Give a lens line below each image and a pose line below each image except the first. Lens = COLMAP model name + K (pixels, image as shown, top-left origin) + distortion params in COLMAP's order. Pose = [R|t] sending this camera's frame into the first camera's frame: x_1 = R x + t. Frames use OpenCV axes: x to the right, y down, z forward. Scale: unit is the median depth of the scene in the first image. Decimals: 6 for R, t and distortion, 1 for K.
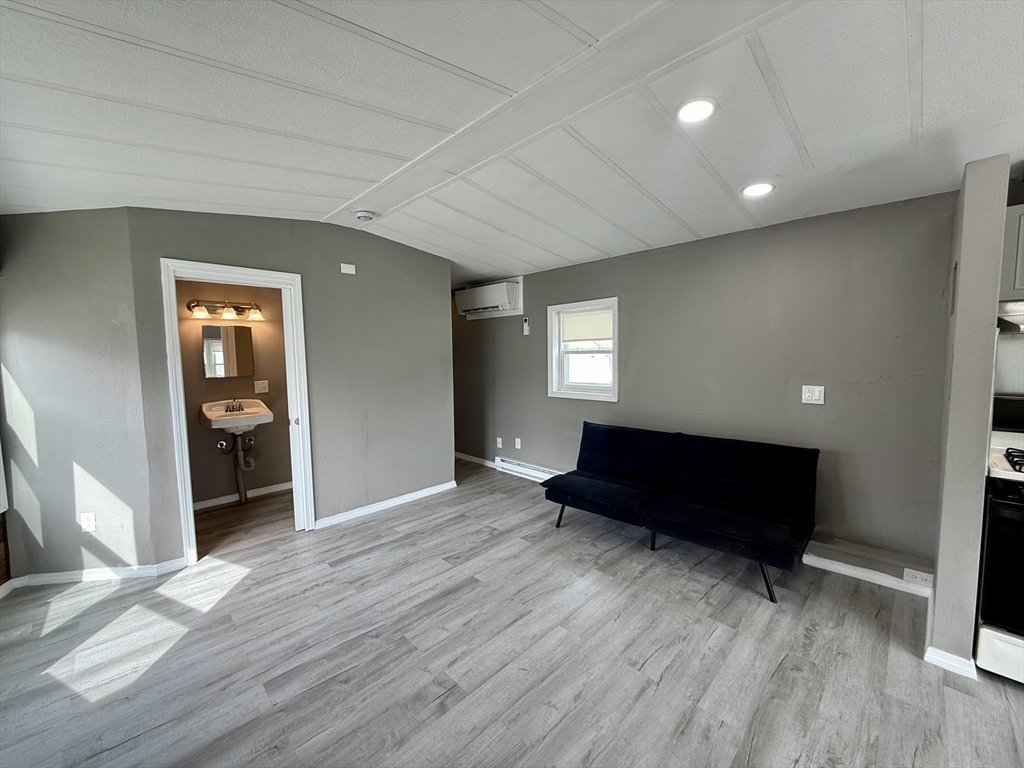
lens RADIAL K [[409.1, 0, 514.8], [0, 409.1, 381.6], [0, 0, 1]] dist [0.001654, 0.000087]
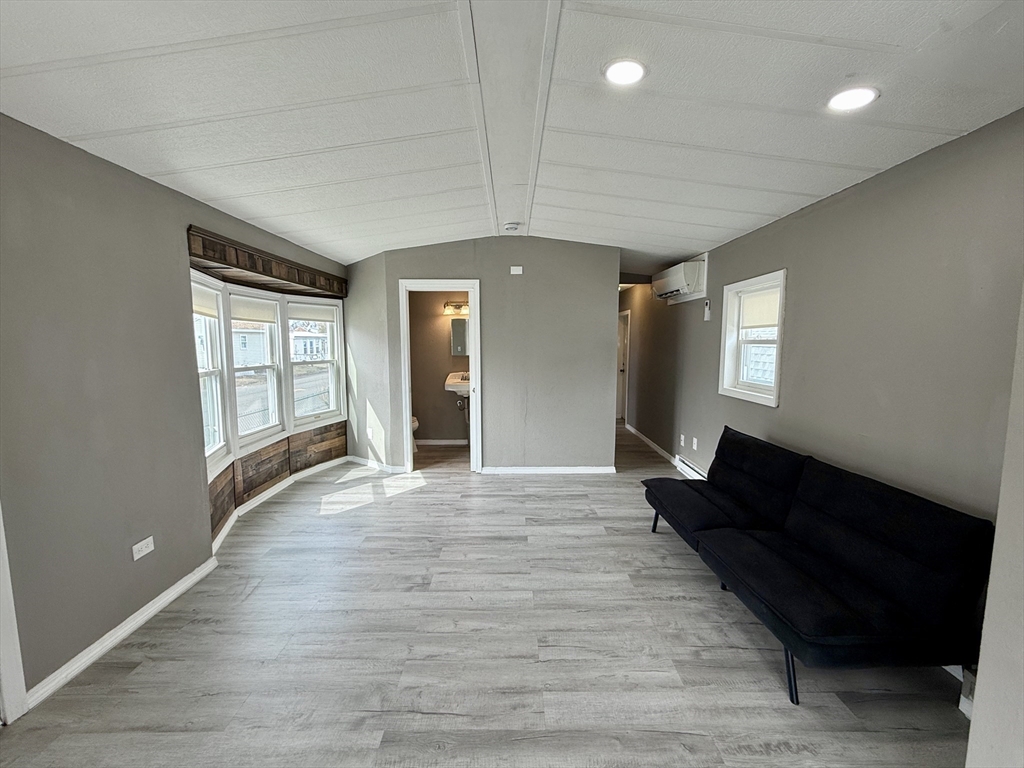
lens RADIAL K [[426.4, 0, 511.0], [0, 426.4, 382.4], [0, 0, 1]] dist [0.000116, 0.001491]
pose [[0.706231, 0.082641, -0.703141, 0.630666], [-0.058975, 0.996579, 0.057895, -0.019445], [0.705520, 0.000581, 0.708689, 0.112527]]
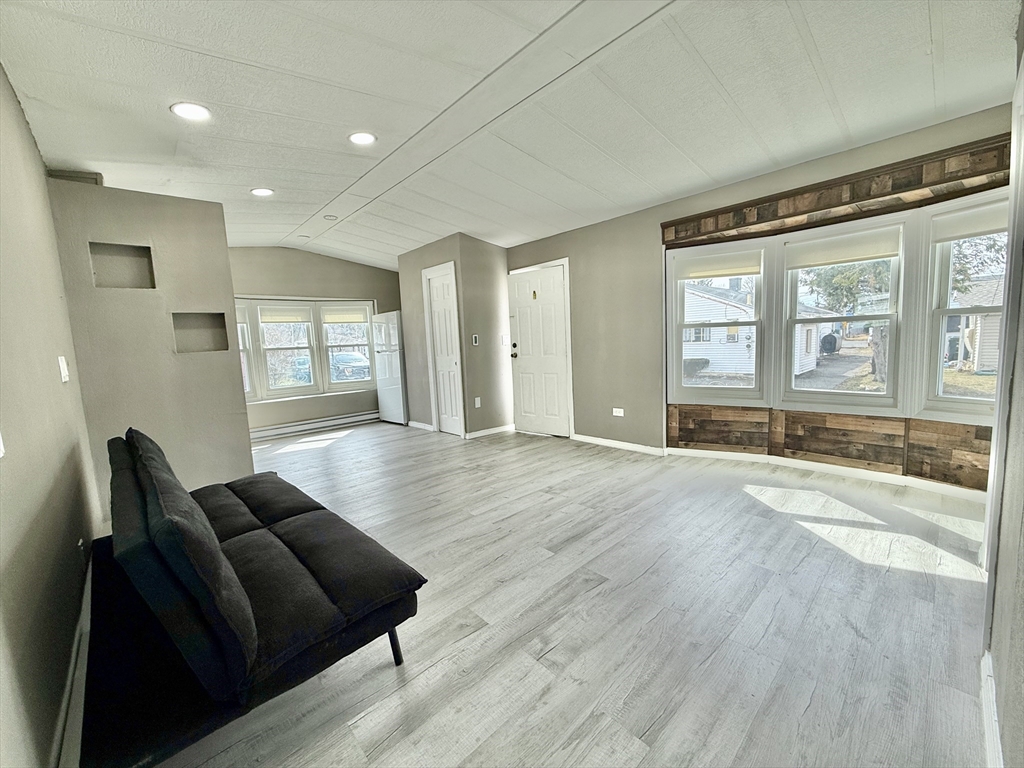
lens RADIAL K [[409.1, 0, 511.0], [0, 409.1, 385.6], [0, 0, 1]] dist [0.001654, 0.000087]
pose [[-0.997298, 0.054656, 0.049078, -0.067561], [0.062668, 0.981616, 0.180284, -0.017557], [-0.038322, 0.182872, -0.982390, 1.658646]]
